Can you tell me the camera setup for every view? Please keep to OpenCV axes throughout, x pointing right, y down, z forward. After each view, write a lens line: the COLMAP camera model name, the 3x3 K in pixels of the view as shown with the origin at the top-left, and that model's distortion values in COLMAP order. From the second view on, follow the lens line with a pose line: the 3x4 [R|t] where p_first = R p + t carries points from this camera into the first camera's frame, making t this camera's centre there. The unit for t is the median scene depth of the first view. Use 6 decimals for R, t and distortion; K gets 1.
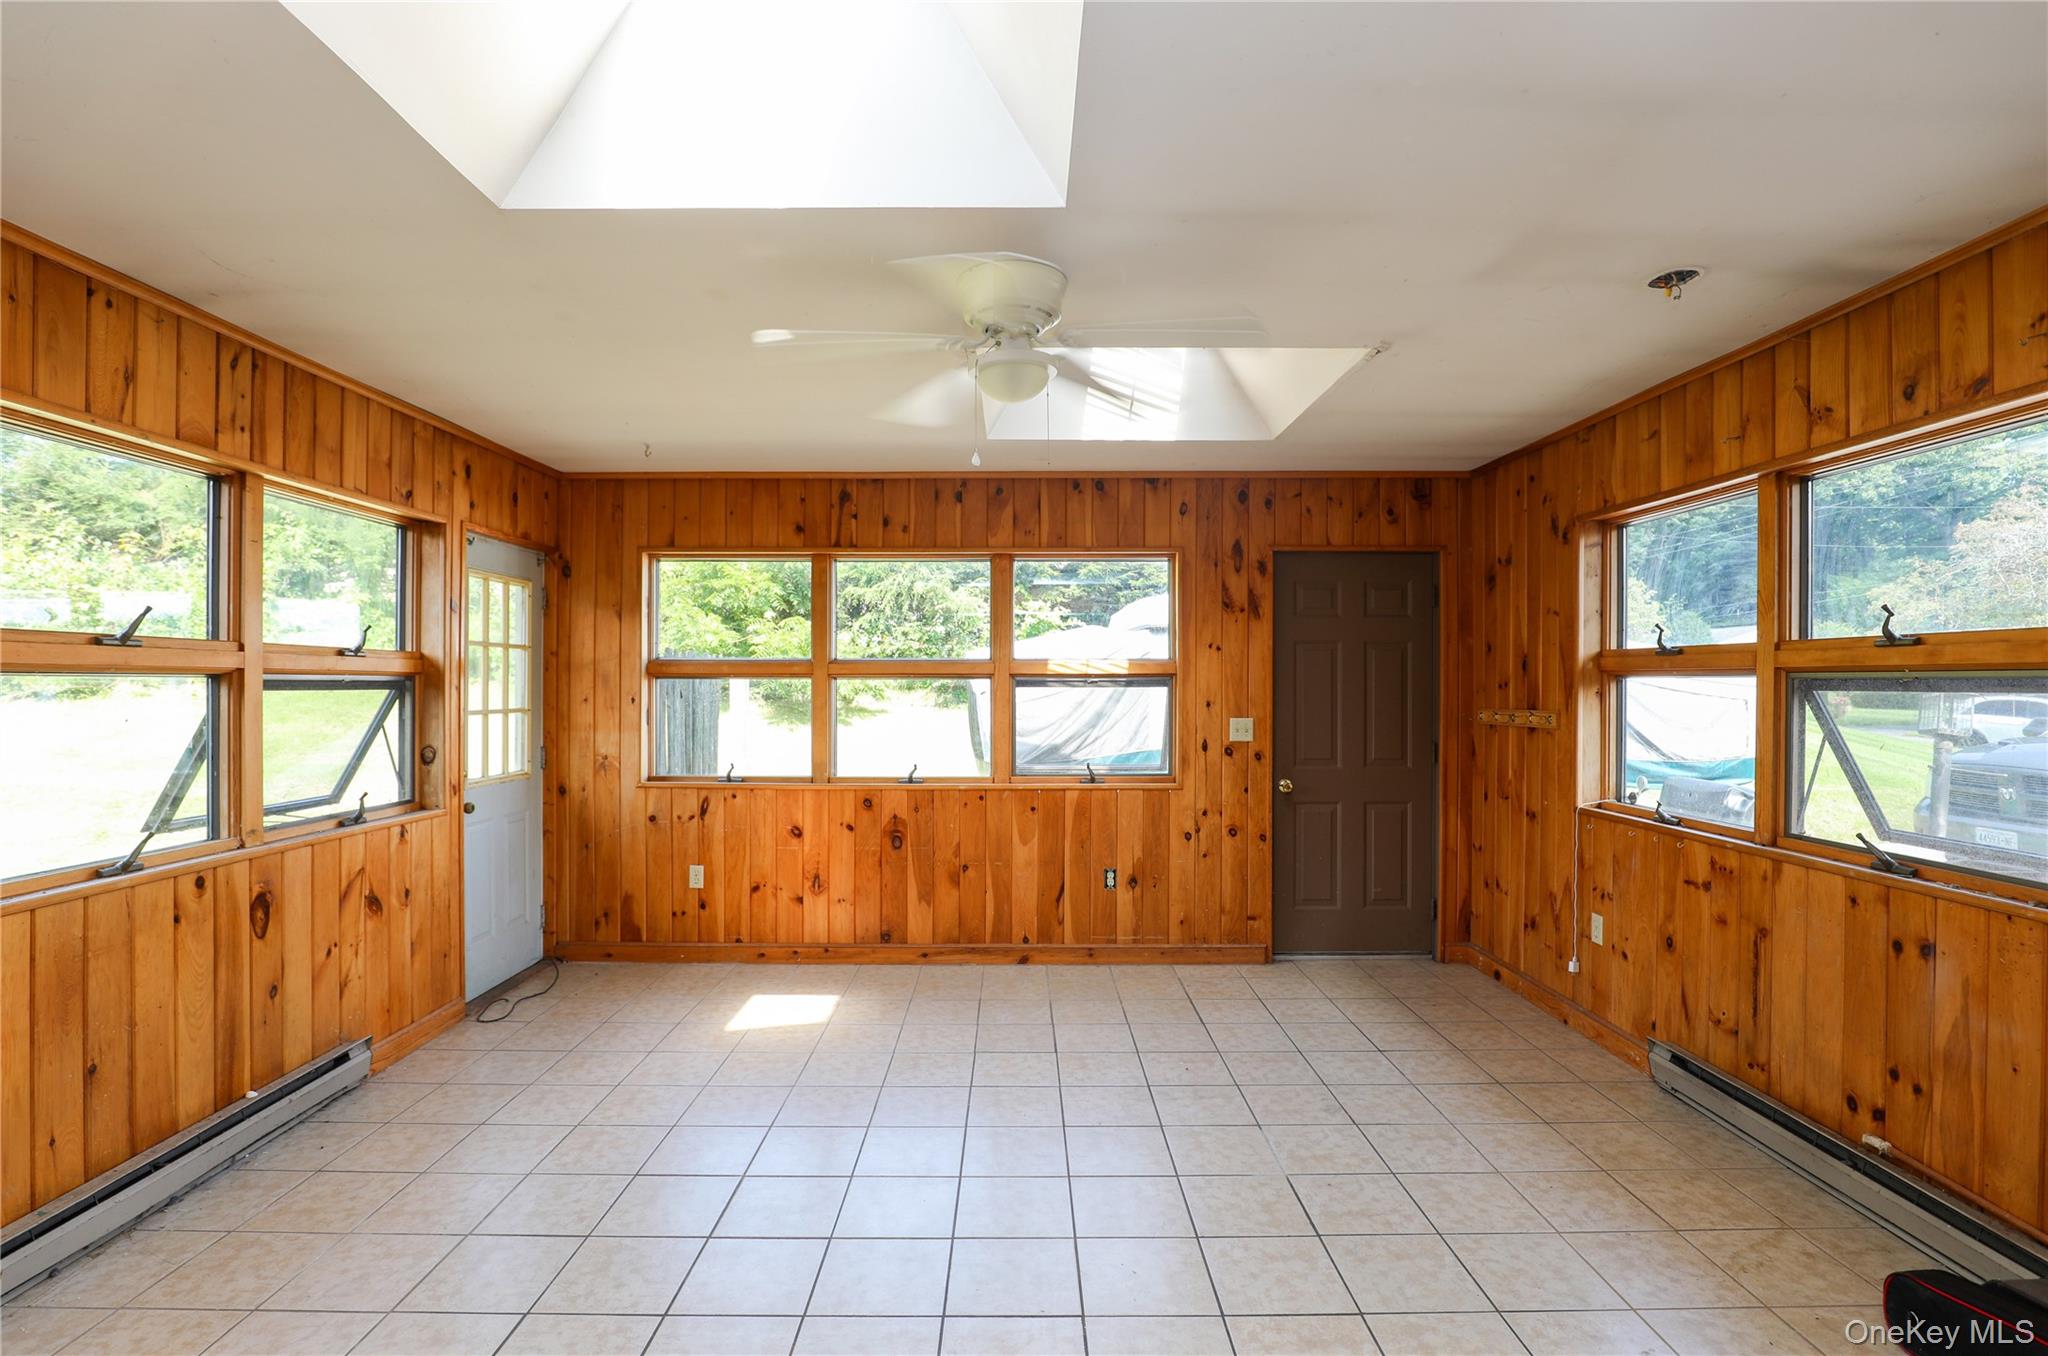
lens RADIAL K [[936.6, 0, 1010.8], [0, 936.6, 688.8], [0, 0, 1]] dist [-0.039109, 0.008483]
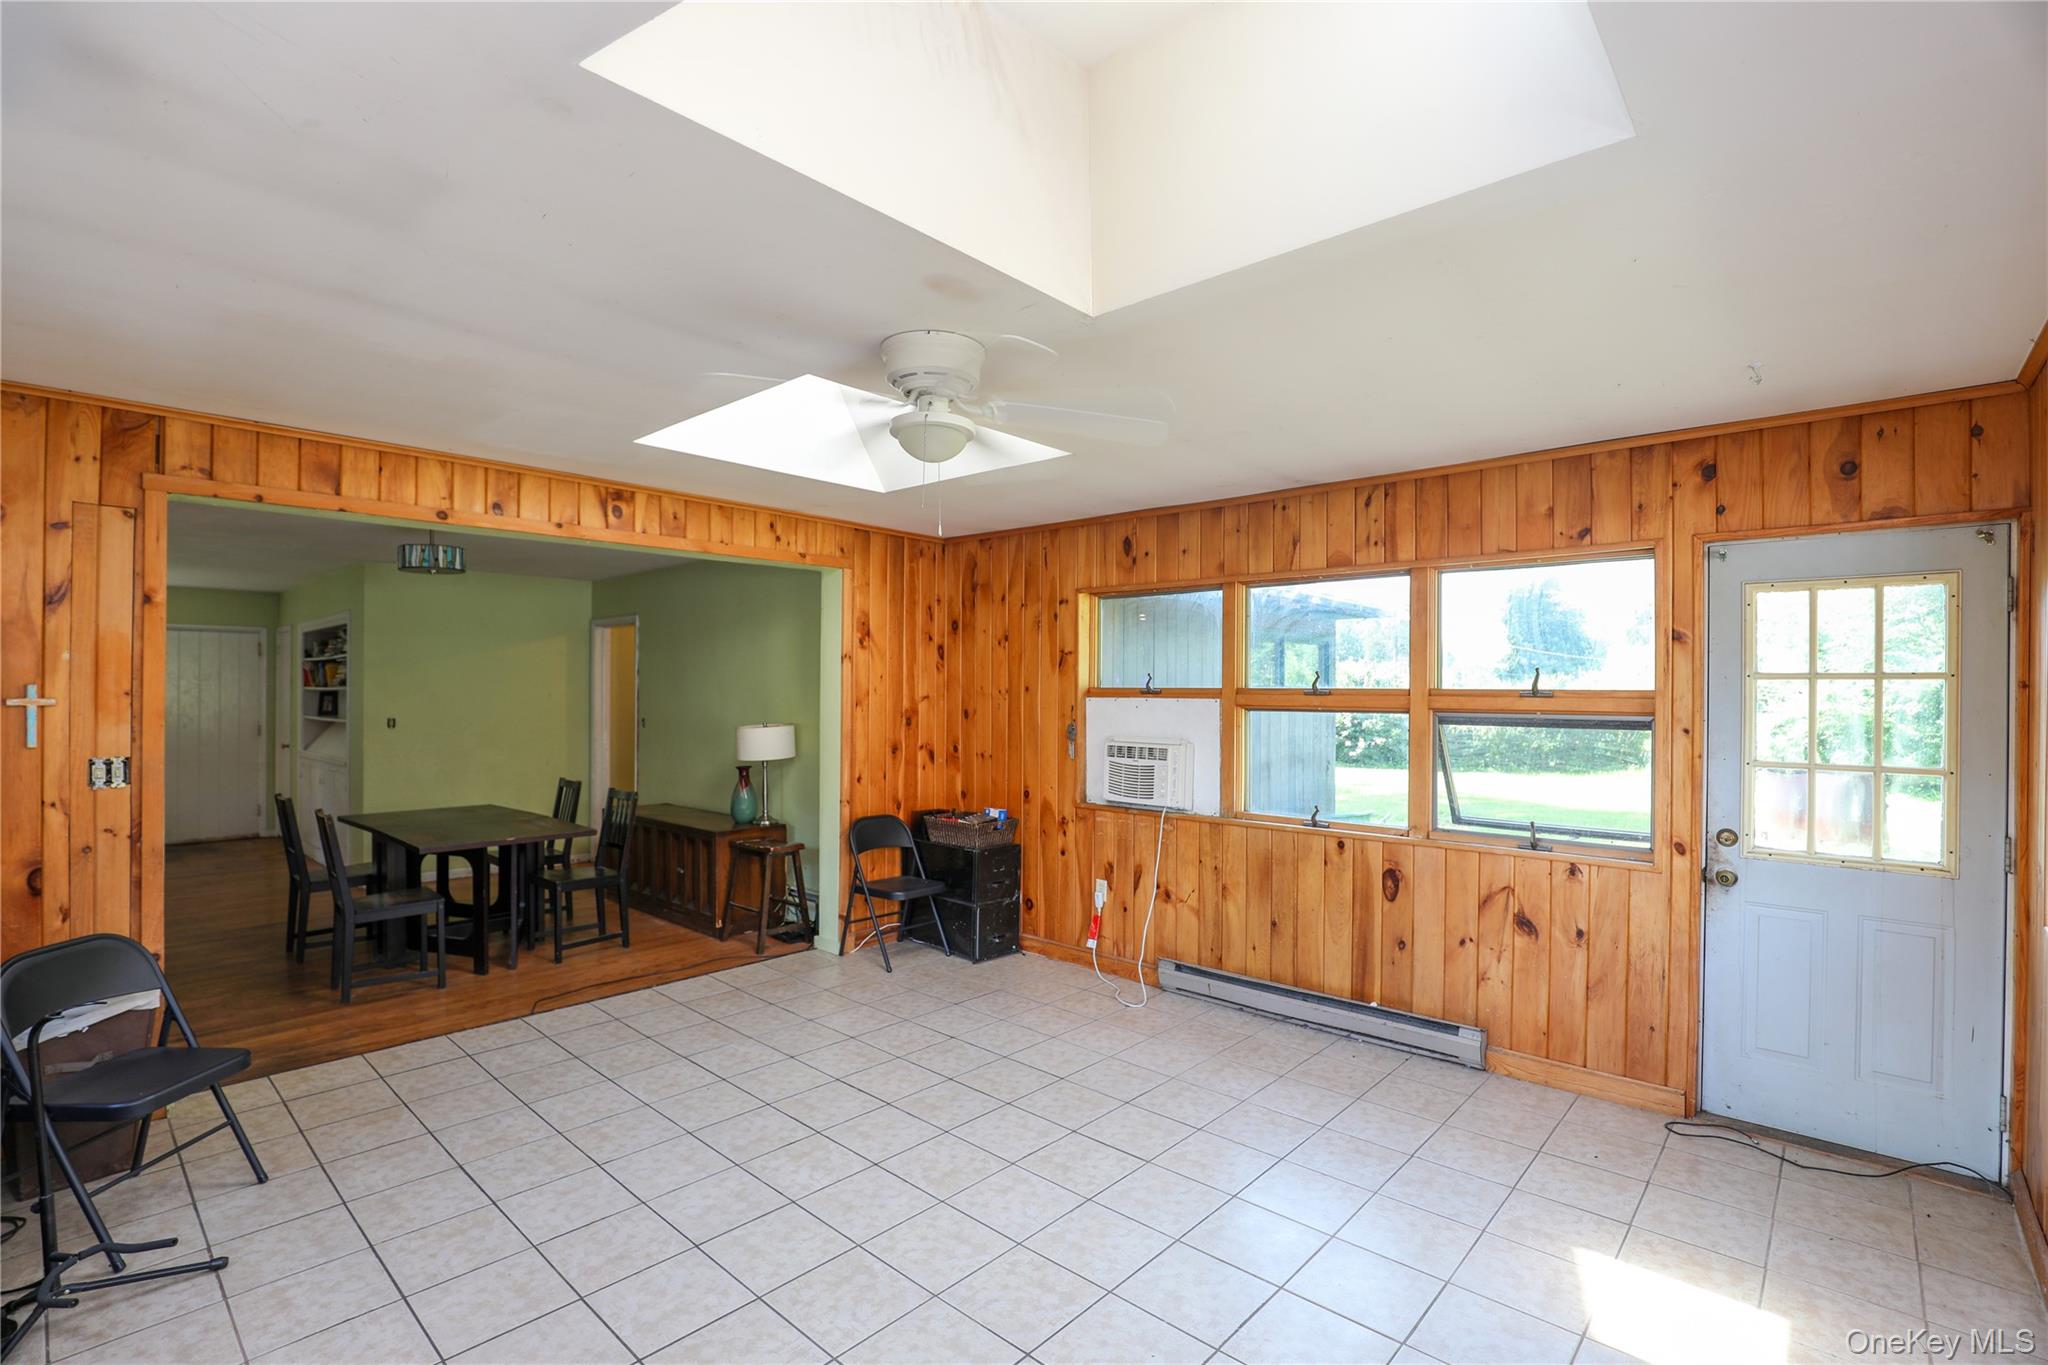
lens RADIAL K [[936.6, 0, 1016.1], [0, 936.6, 690.5], [0, 0, 1]] dist [-0.039109, 0.008483]
pose [[-0.674205, -0.006670, -0.738514, 0.482358], [-0.010880, 0.999940, 0.000901, -0.034731], [0.738464, 0.008642, -0.674237, 1.192520]]
